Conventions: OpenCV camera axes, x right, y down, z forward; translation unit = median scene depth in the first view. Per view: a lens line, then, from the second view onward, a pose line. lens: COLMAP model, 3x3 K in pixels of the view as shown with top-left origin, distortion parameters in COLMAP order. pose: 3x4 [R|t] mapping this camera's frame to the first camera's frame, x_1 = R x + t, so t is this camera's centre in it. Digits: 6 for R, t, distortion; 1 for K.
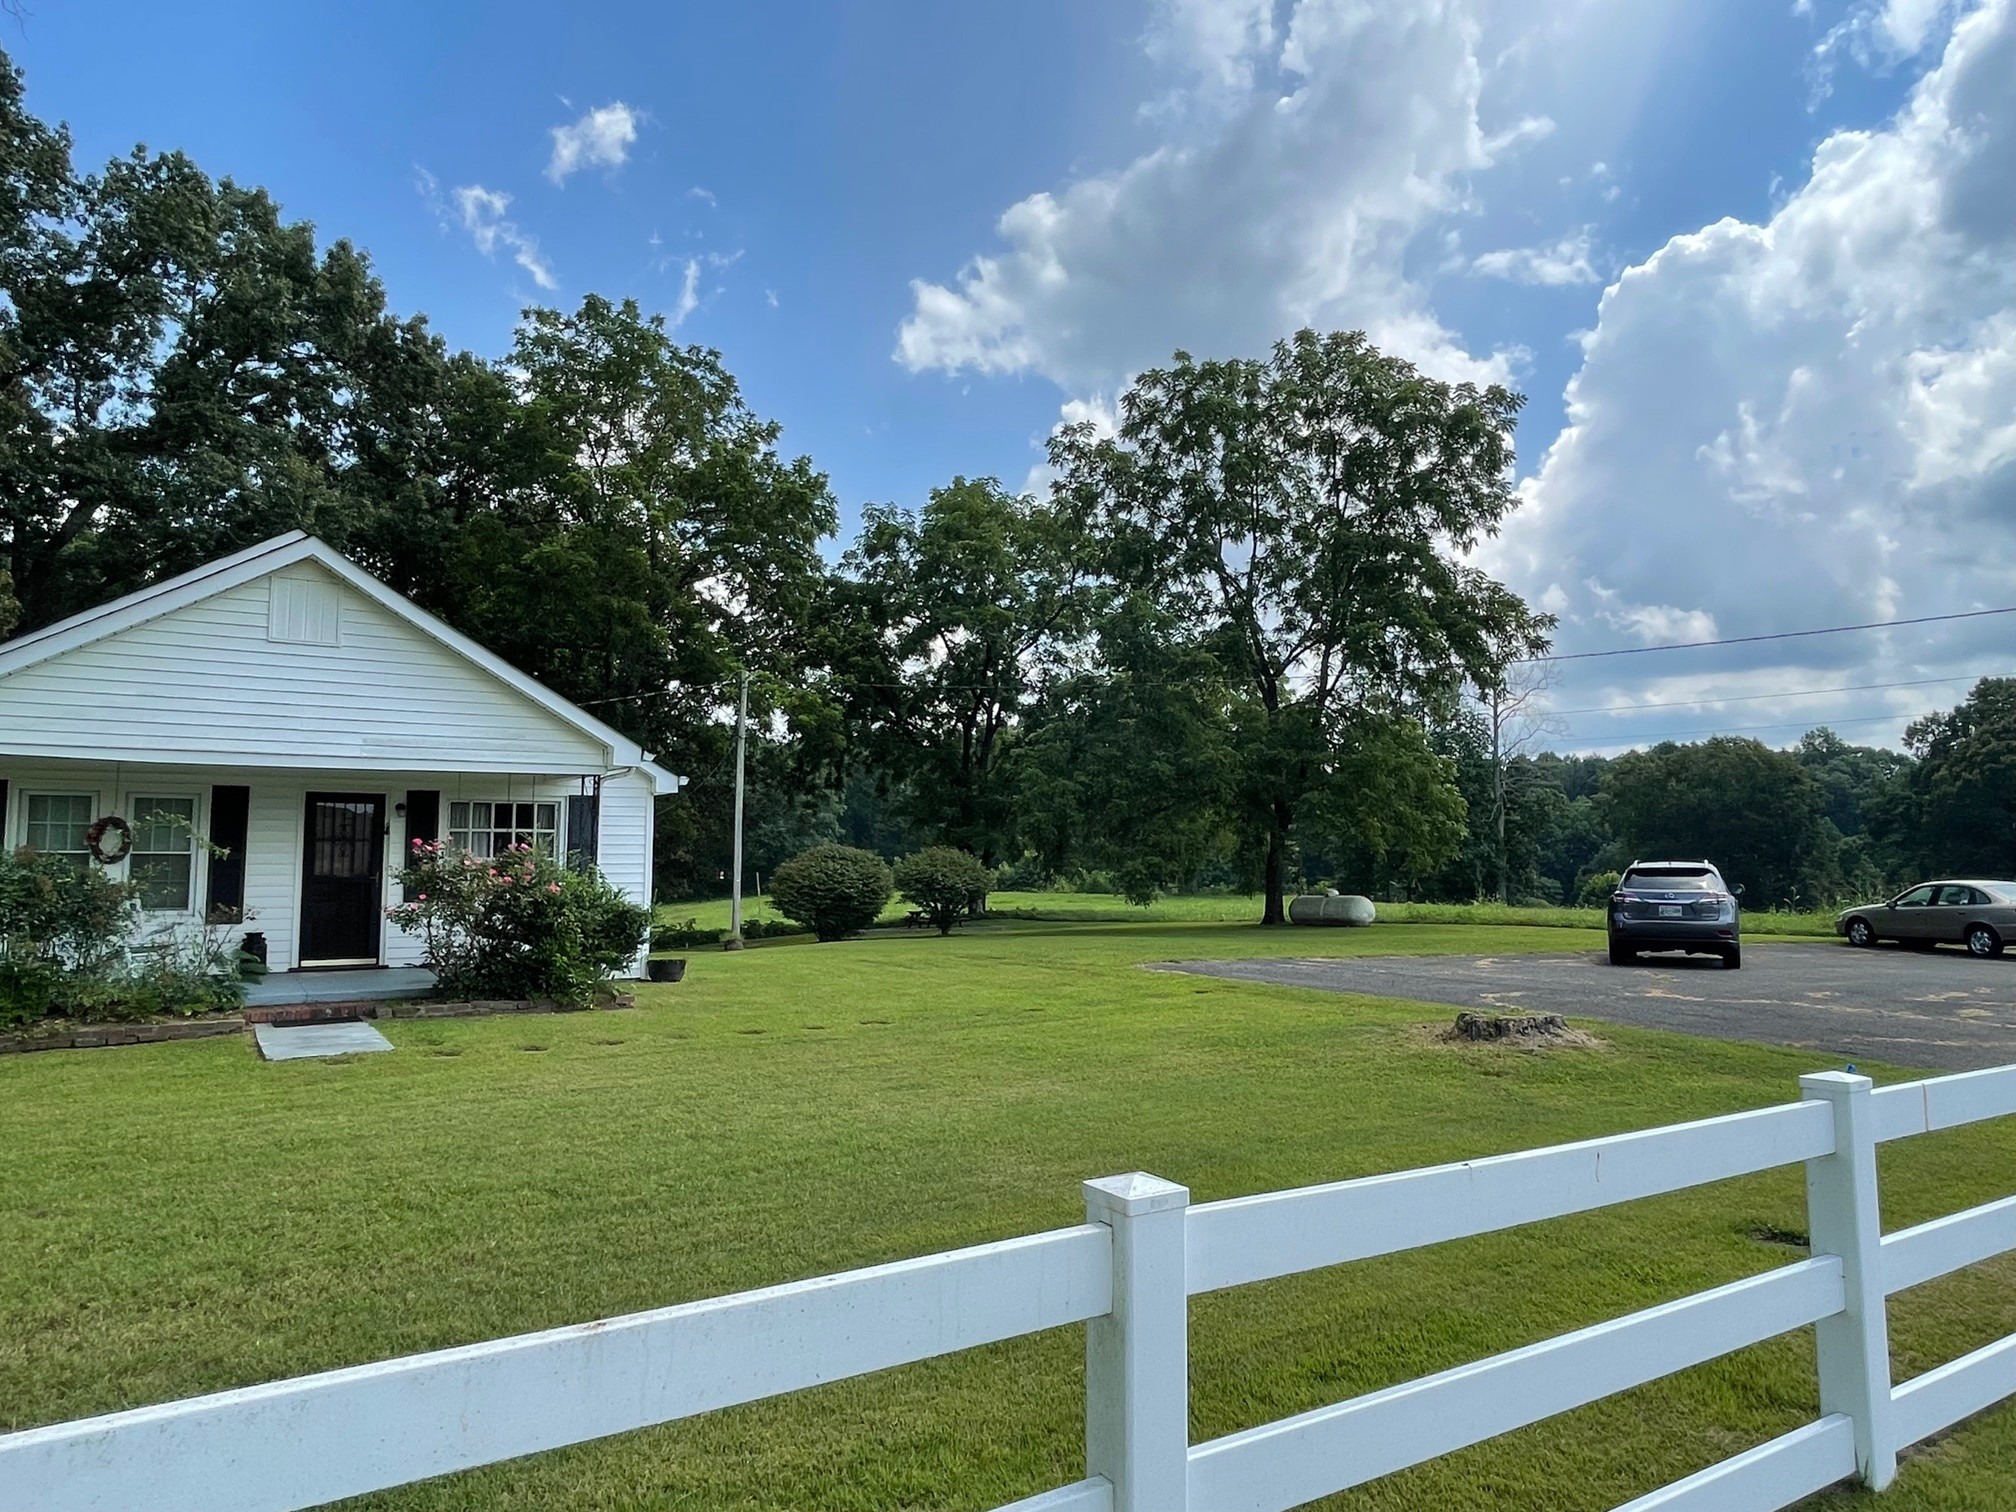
lens RADIAL K [[1260.1, 0, 1008.0], [0, 1260.1, 756.0], [0, 0, 1]] dist [0.003529, -0.022470]
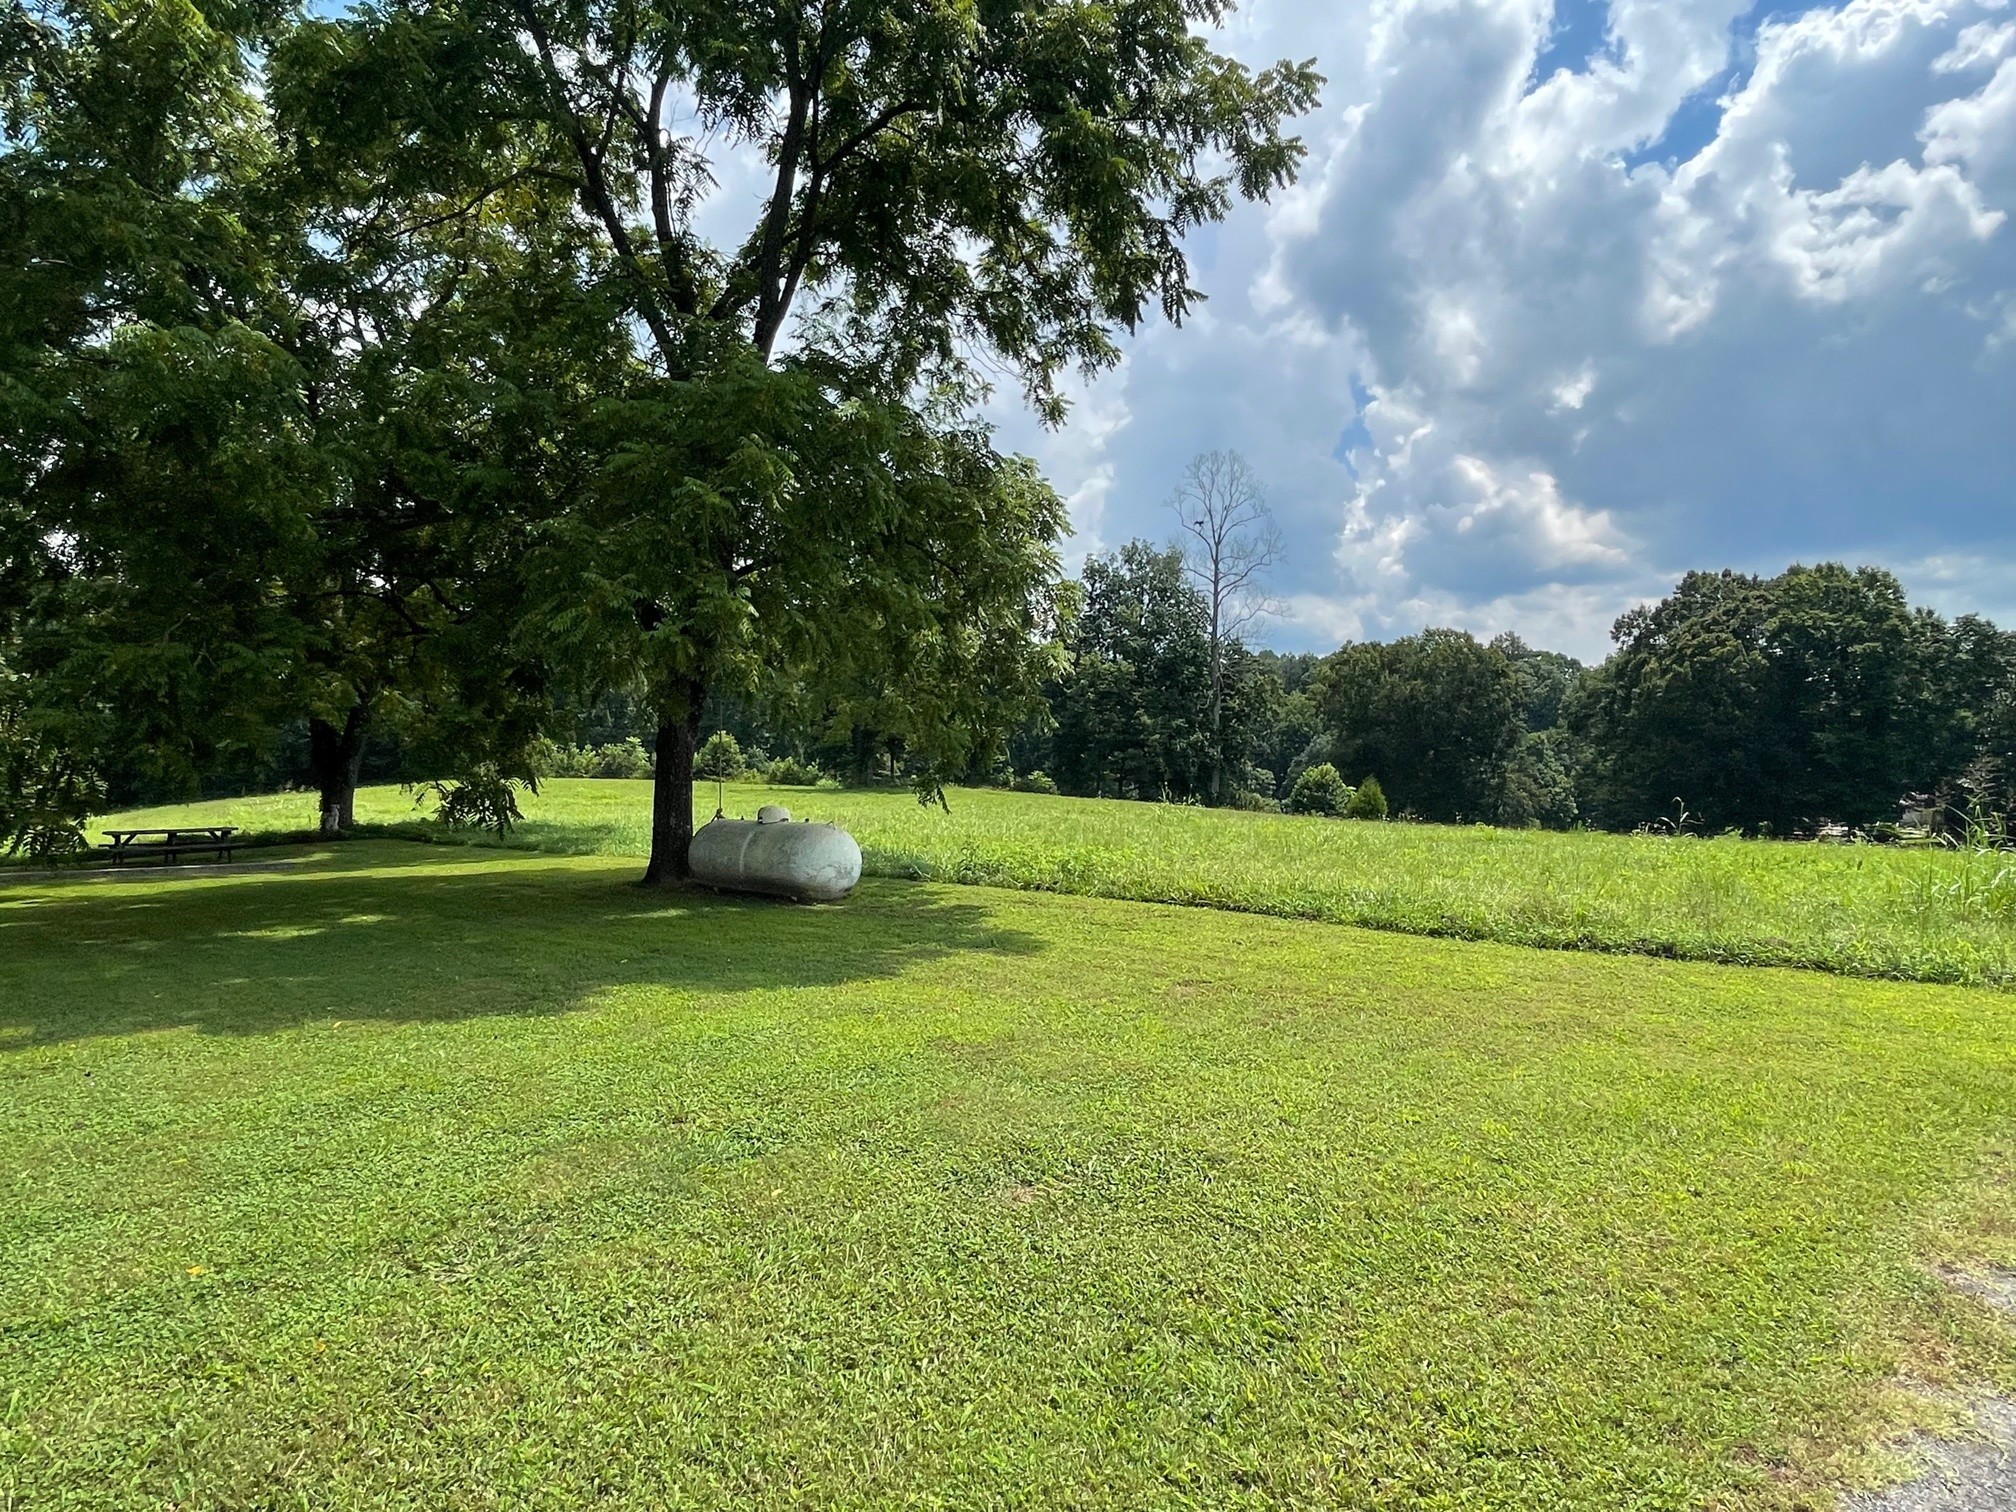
lens RADIAL K [[1215.5, 0, 1028.1], [0, 1215.5, 760.0], [0, 0, 1]] dist [0.025429, -0.026569]
pose [[0.977248, 0.008366, 0.211936, 0.067853], [-0.027624, 0.995731, 0.088073, 0.014765], [-0.210294, -0.091924, 0.973307, 0.159289]]
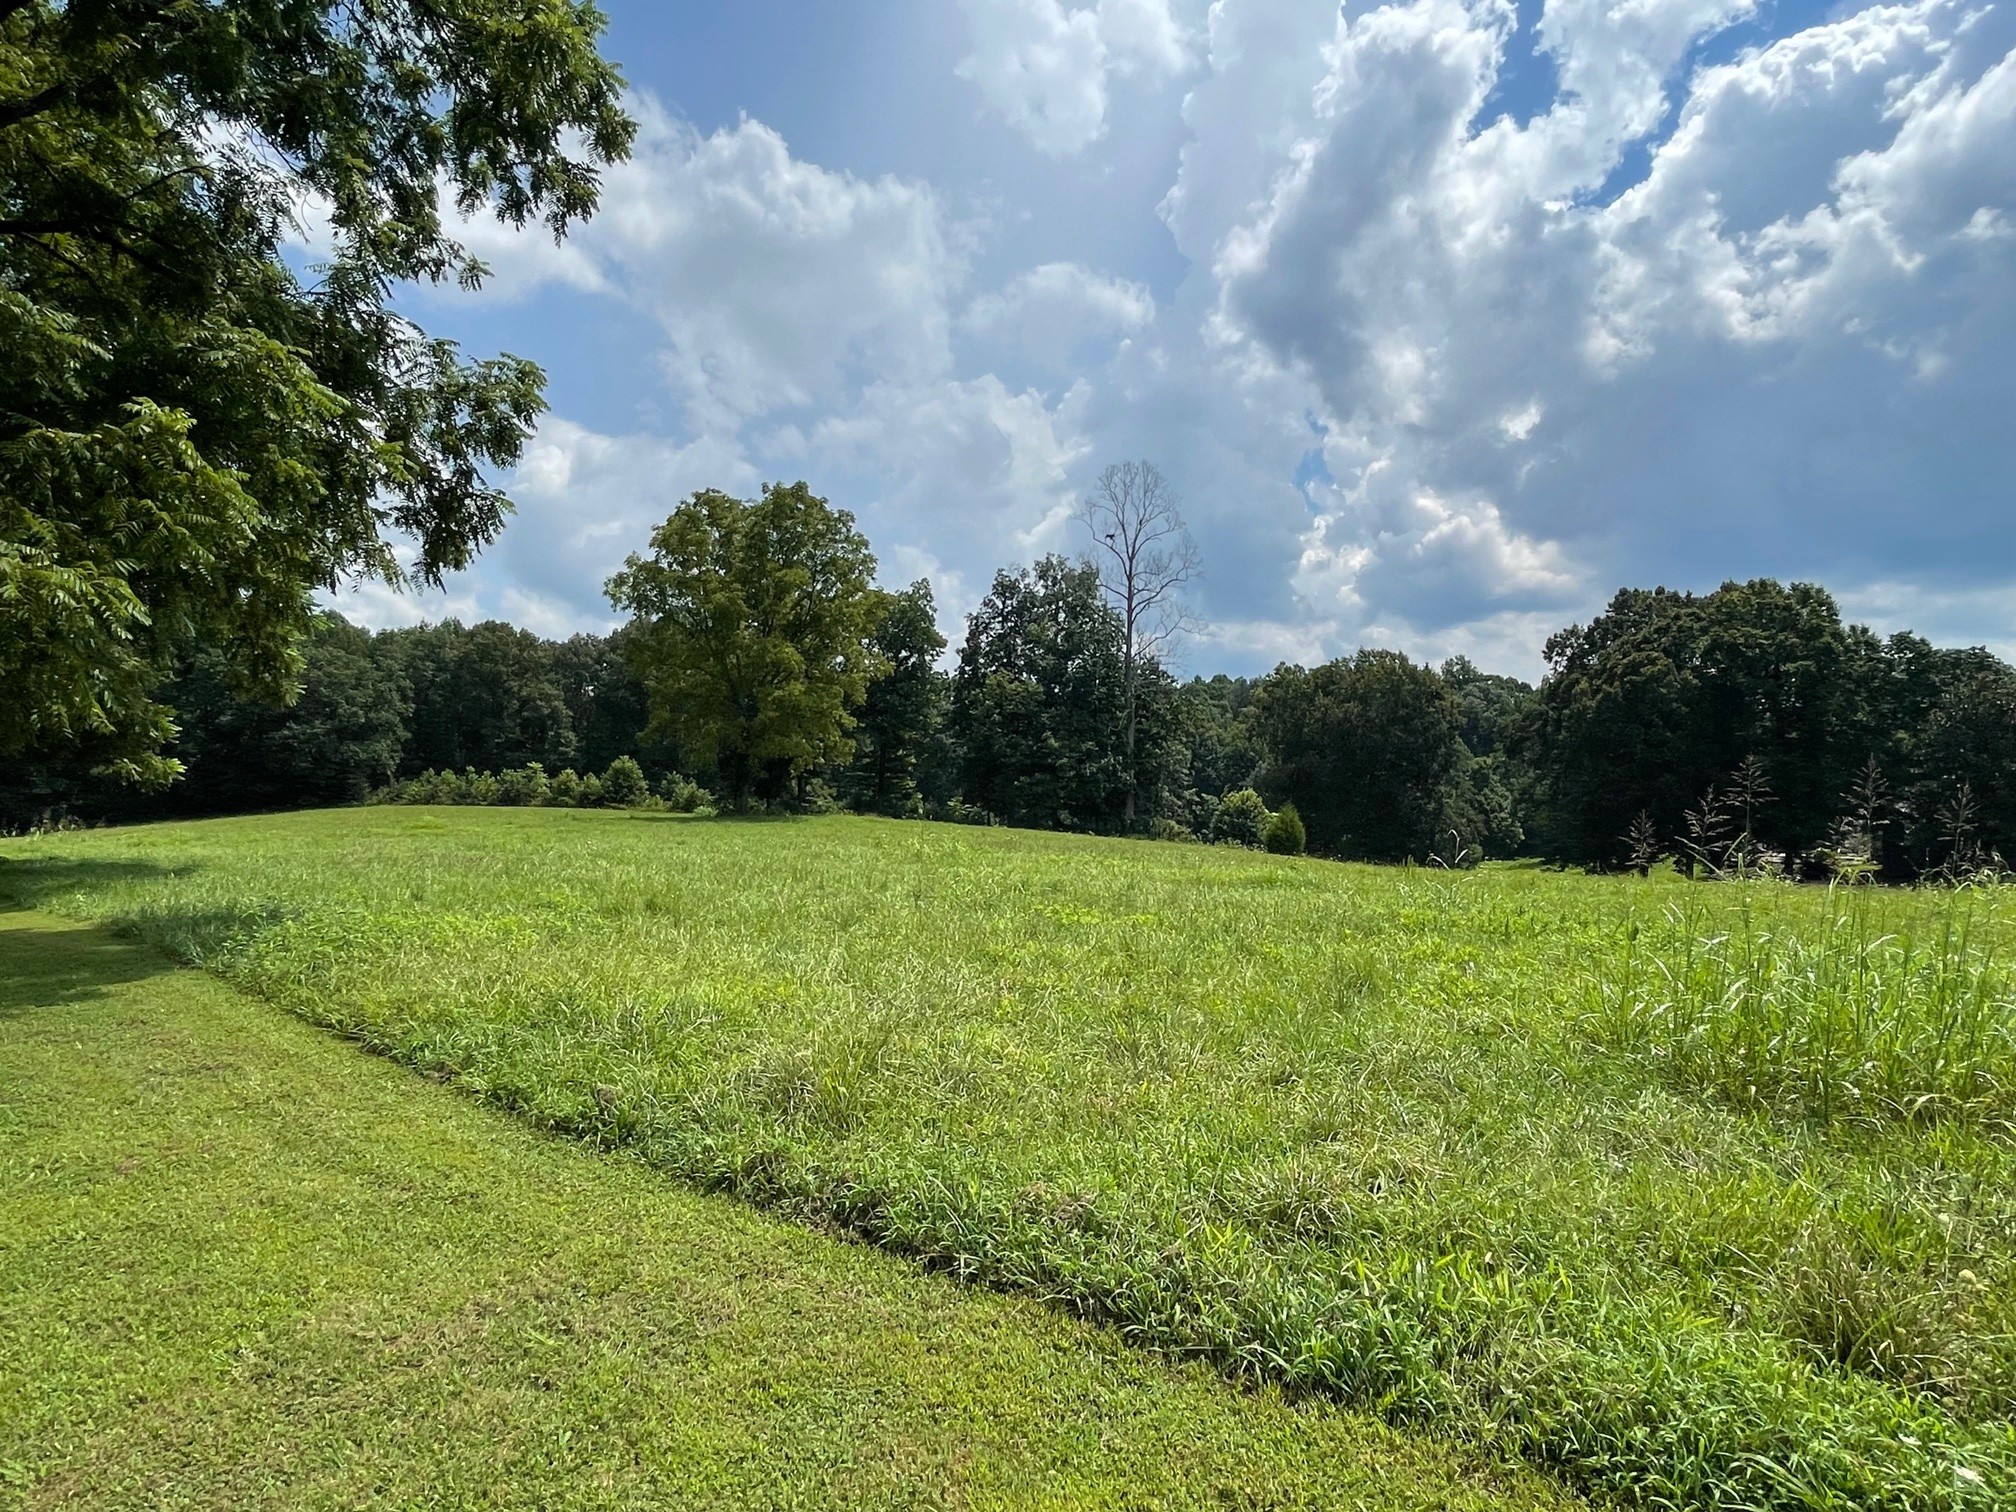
lens RADIAL K [[1184.9, 0, 1022.4], [0, 1184.9, 749.0], [0, 0, 1]] dist [0.003194, -0.027354]
pose [[0.974582, 0.013227, 0.223639, 0.132443], [-0.026858, 0.997954, 0.058021, 0.018573], [-0.222414, -0.062553, 0.972943, 0.214526]]
